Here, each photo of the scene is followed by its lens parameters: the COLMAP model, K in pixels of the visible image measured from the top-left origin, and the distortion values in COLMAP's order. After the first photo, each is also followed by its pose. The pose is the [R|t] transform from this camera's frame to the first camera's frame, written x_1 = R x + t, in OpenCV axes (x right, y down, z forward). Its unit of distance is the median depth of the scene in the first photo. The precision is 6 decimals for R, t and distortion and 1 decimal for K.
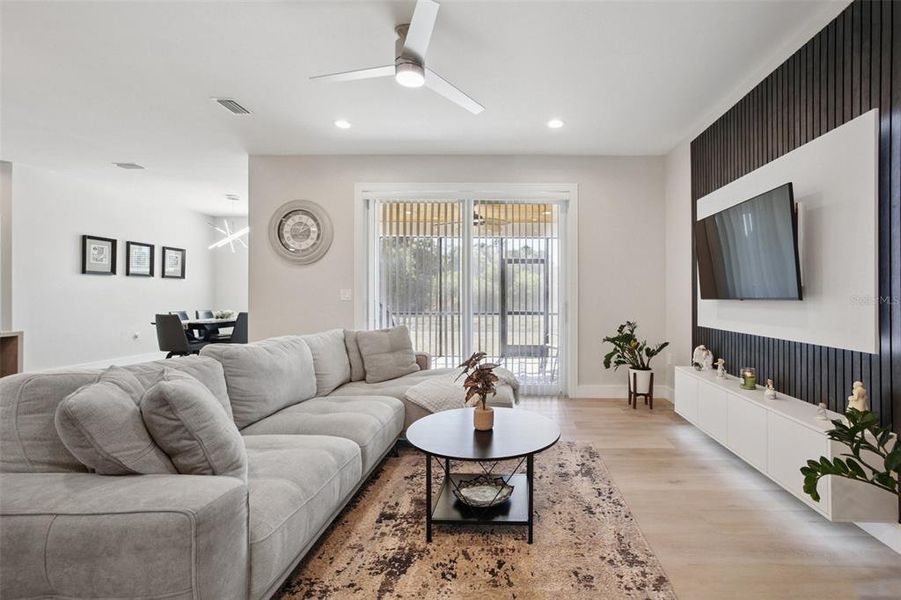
lens RADIAL K [[404.9, 0, 457.9], [0, 404.9, 293.8], [0, 0, 1]] dist [-0.002613, 0.000289]
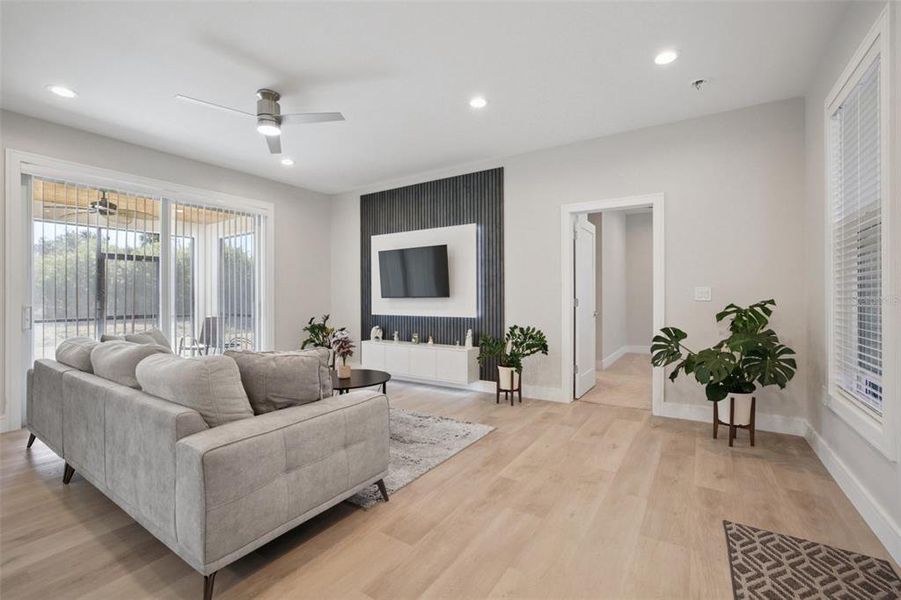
lens RADIAL K [[393.9, 0, 452.7], [0, 393.9, 295.9], [0, 0, 1]] dist [-0.026852, -0.001086]
pose [[0.544969, -0.003481, 0.838449, -0.503059], [0.001587, 0.999994, 0.003120, 0.001428], [-0.838454, -0.000370, 0.544972, -0.106326]]
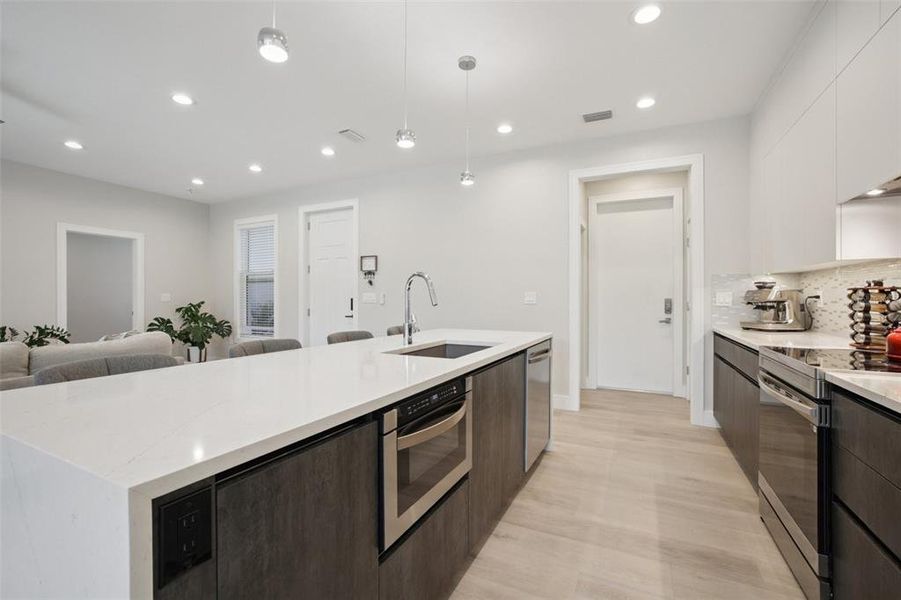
lens RADIAL K [[392.2, 0, 449.7], [0, 392.2, 298.2], [0, 0, 1]] dist [-0.014678, 0.000120]
pose [[-0.892023, -0.001444, 0.451988, -1.090012], [-0.003070, 0.999991, -0.002865, 0.002920], [-0.451980, -0.003943, -0.892019, 0.685127]]
